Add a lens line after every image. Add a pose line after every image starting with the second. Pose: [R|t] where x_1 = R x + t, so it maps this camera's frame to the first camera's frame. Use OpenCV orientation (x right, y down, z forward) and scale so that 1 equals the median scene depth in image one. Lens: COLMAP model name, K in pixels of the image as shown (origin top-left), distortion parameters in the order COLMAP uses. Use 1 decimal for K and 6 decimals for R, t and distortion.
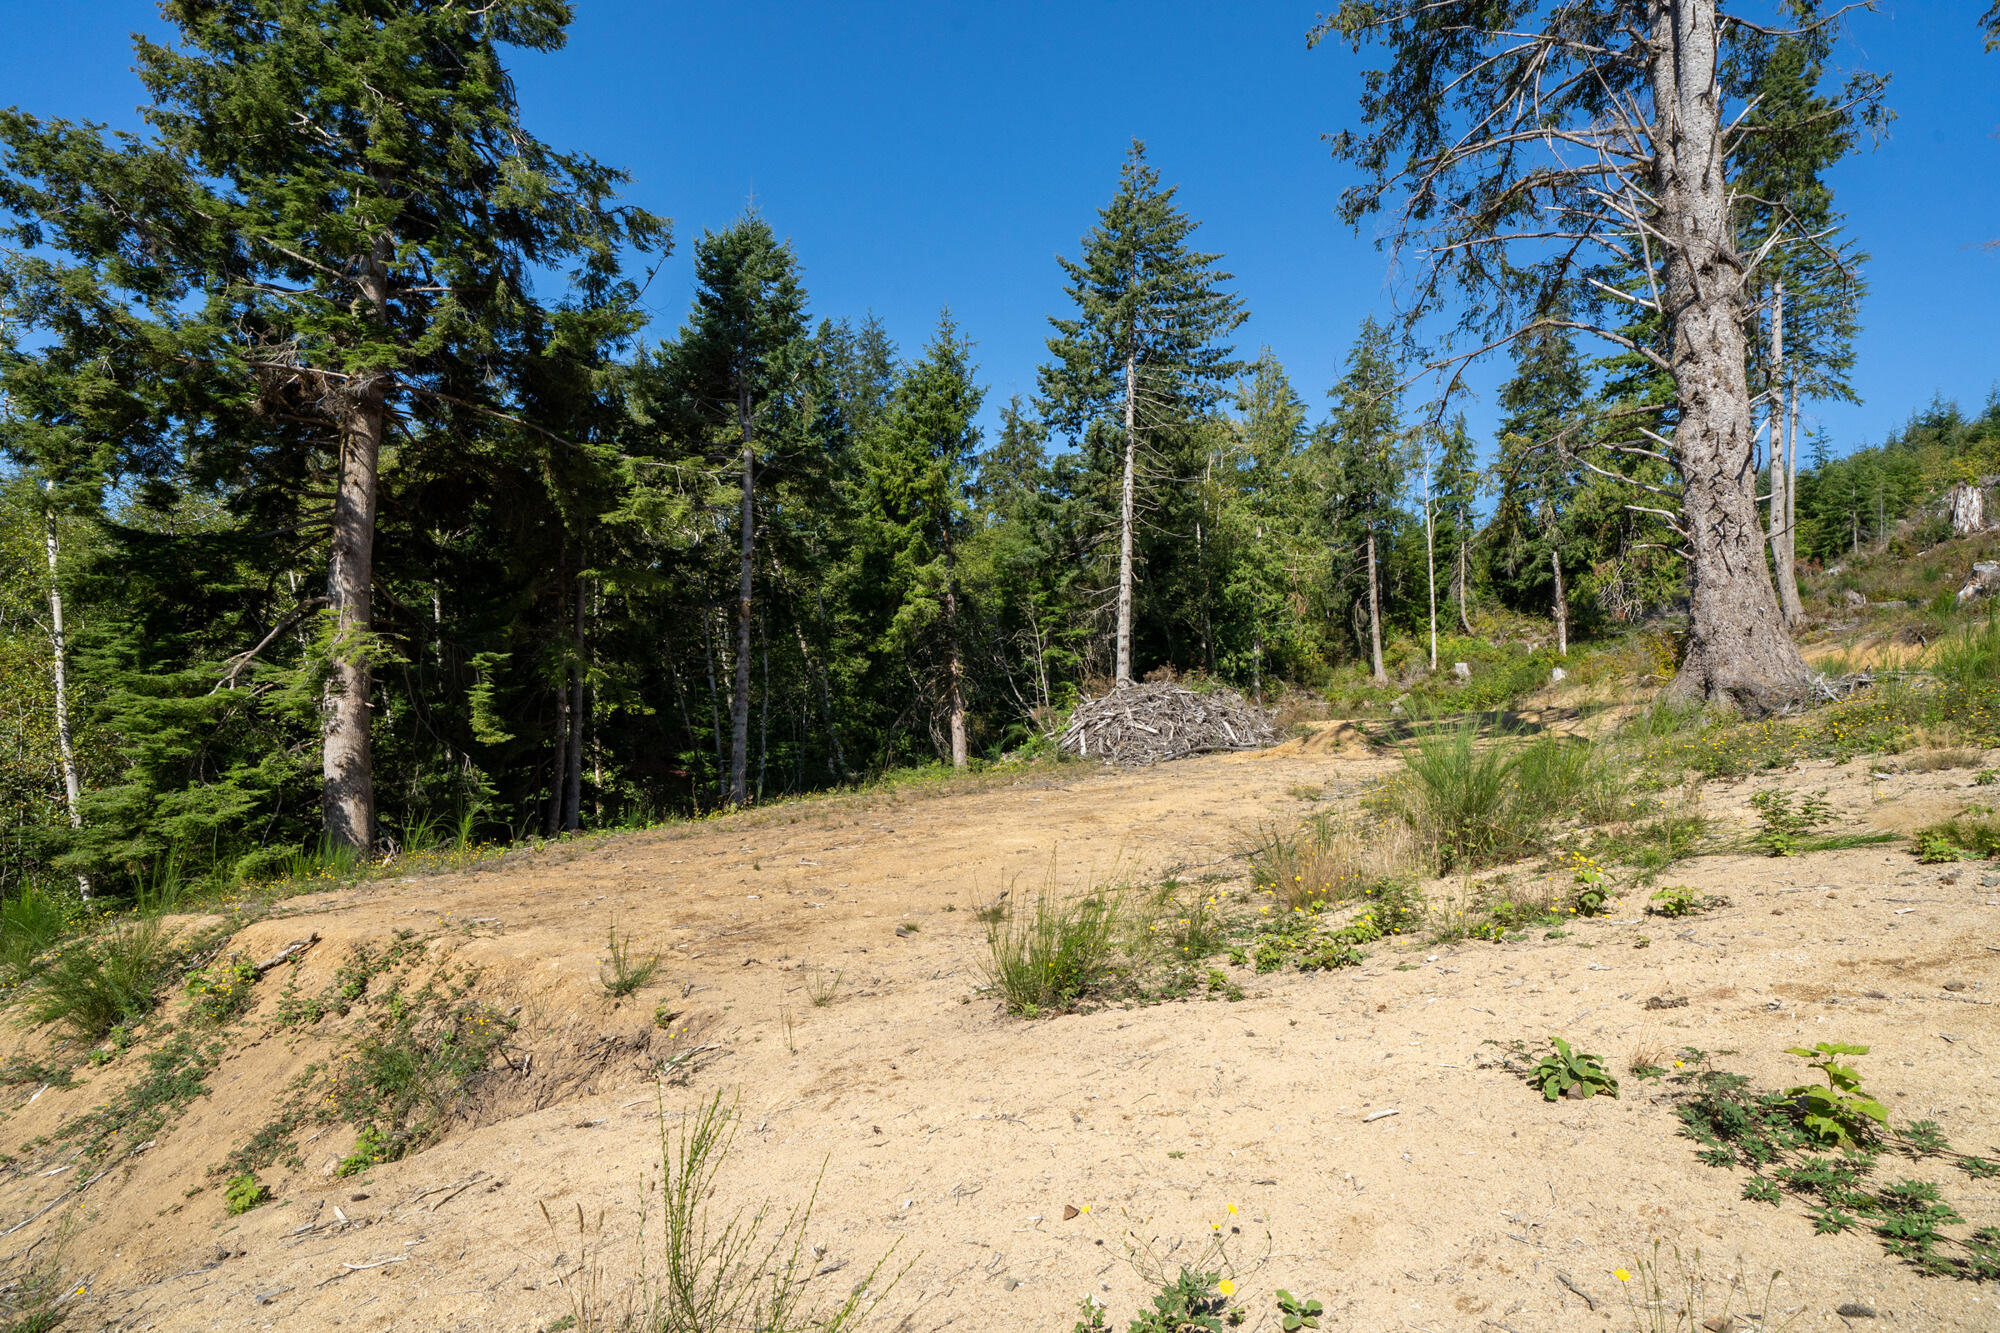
lens RADIAL K [[981.8, 0, 1001.0], [0, 981.8, 681.9], [0, 0, 1]] dist [-0.004051, 0.001300]
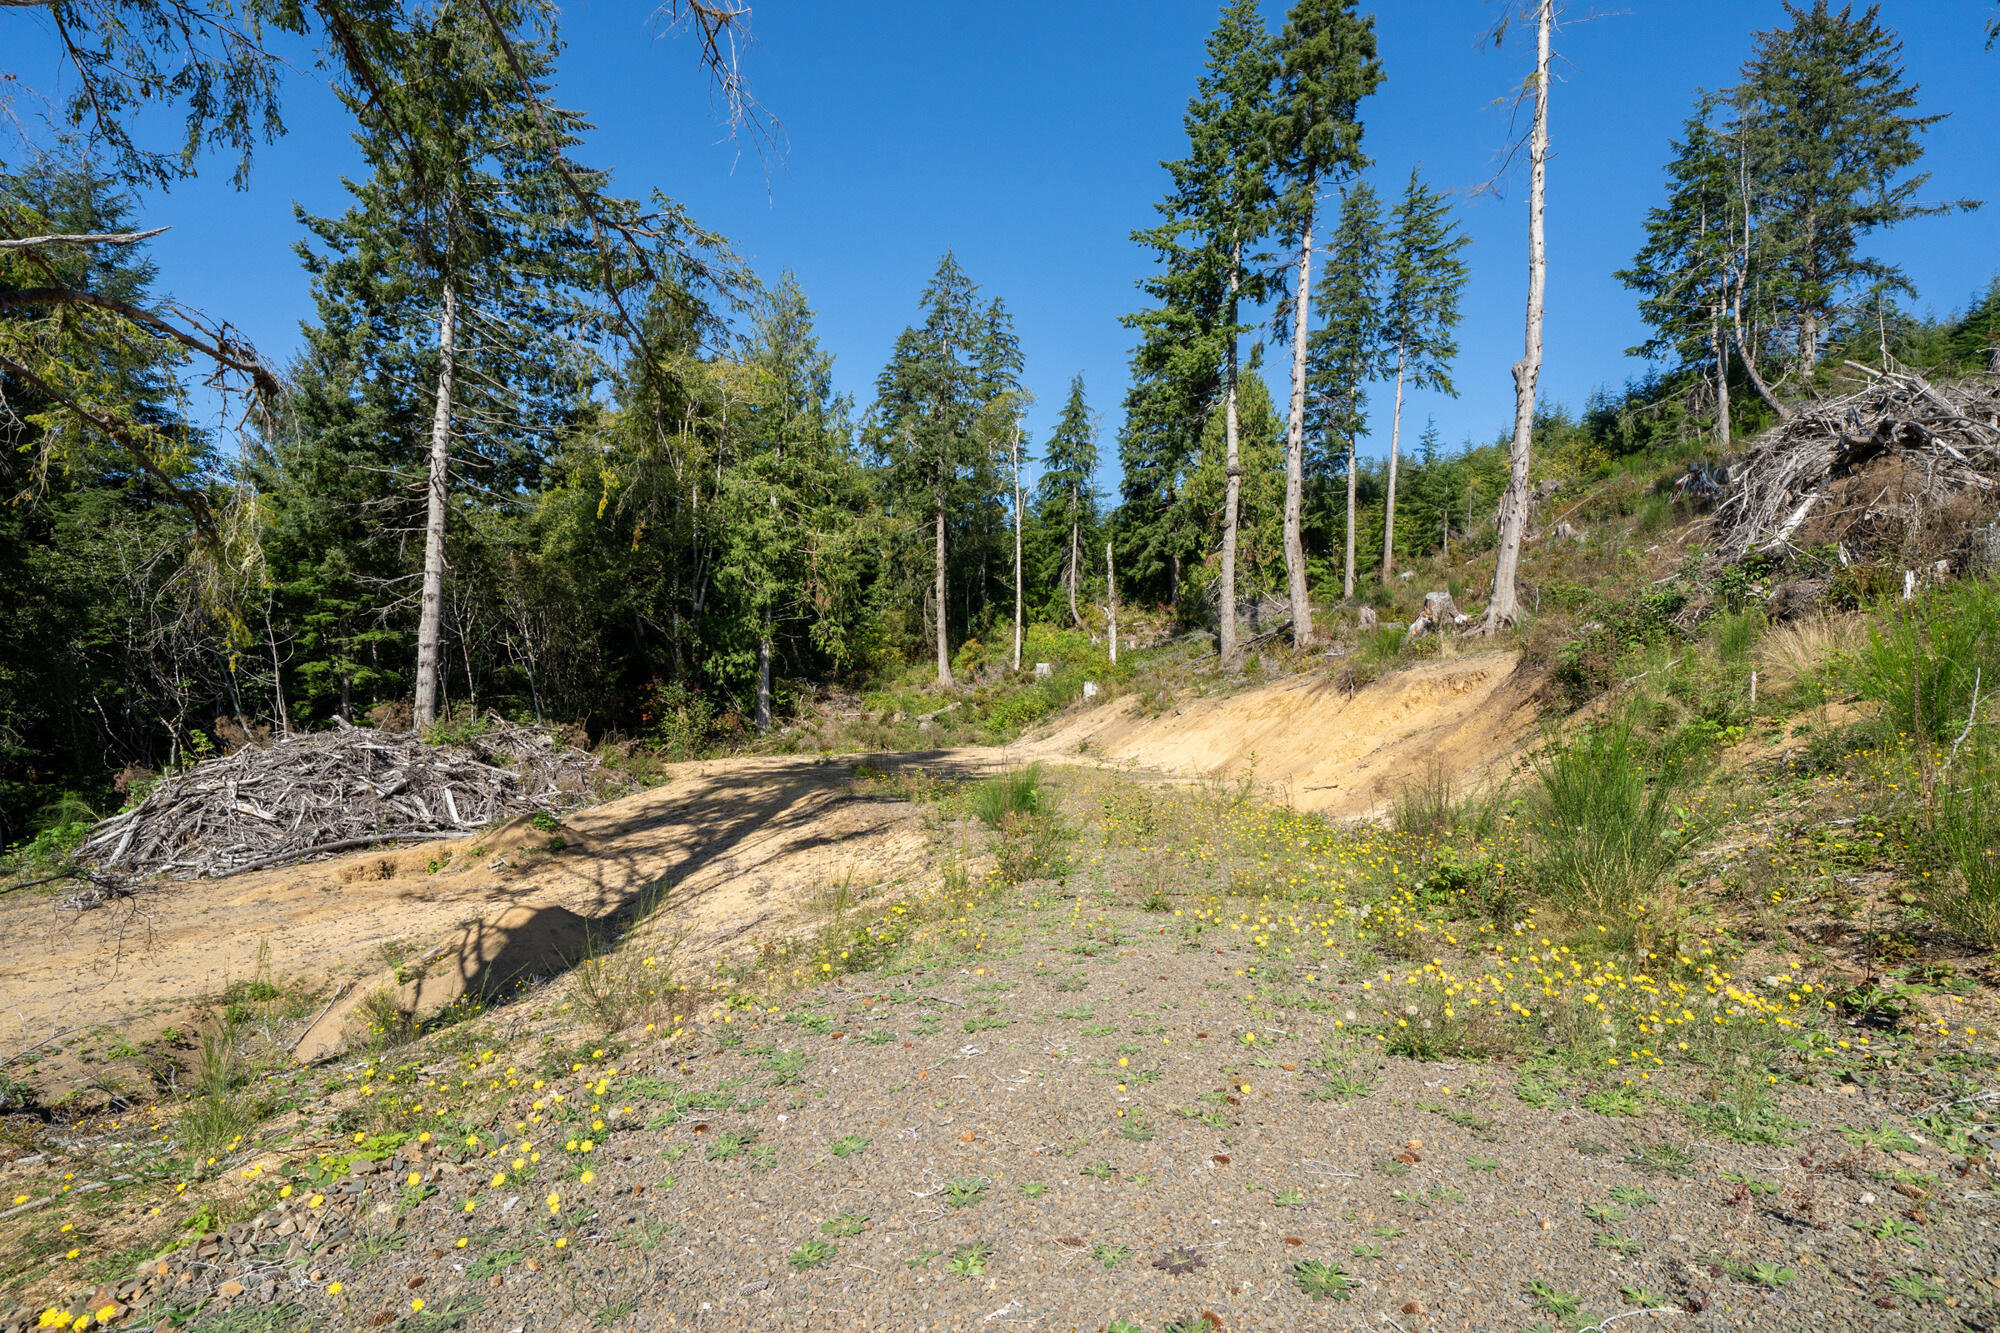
lens RADIAL K [[981.8, 0, 1001.0], [0, 981.8, 681.9], [0, 0, 1]] dist [-0.004051, 0.001300]
pose [[0.978957, 0.010134, 0.203814, 0.257084], [-0.018557, 0.999049, 0.039459, -0.037129], [-0.203220, -0.042411, 0.978214, 0.149086]]
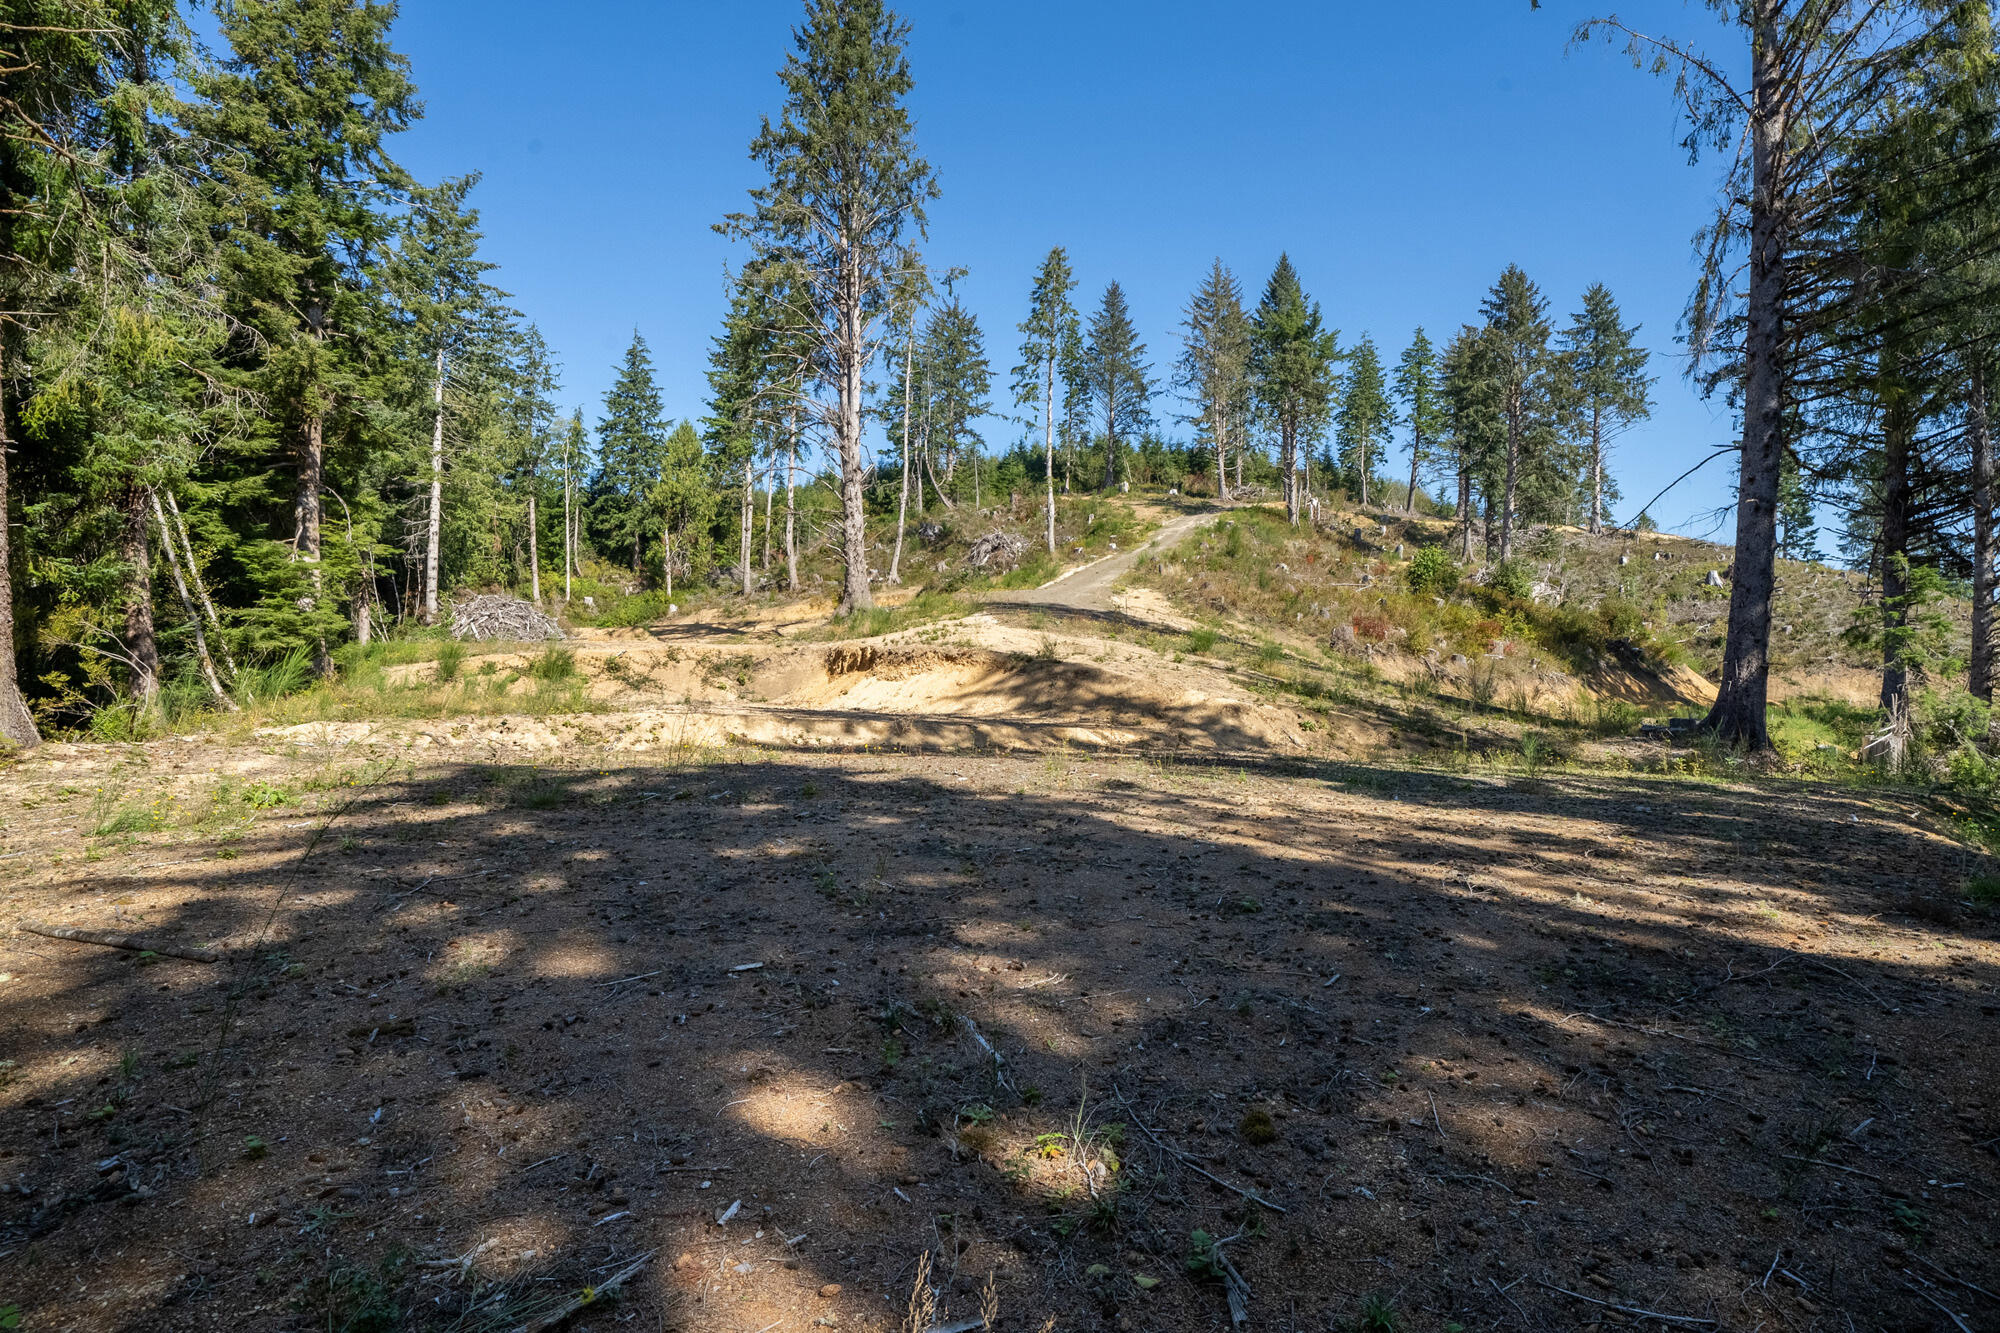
lens RADIAL K [[981.8, 0, 1001.0], [0, 981.8, 681.9], [0, 0, 1]] dist [-0.004051, 0.001300]
pose [[0.548128, -0.000946, 0.836394, -0.379977], [-0.049900, 0.998181, 0.033830, 0.025178], [-0.834905, -0.060279, 0.547084, -0.259957]]
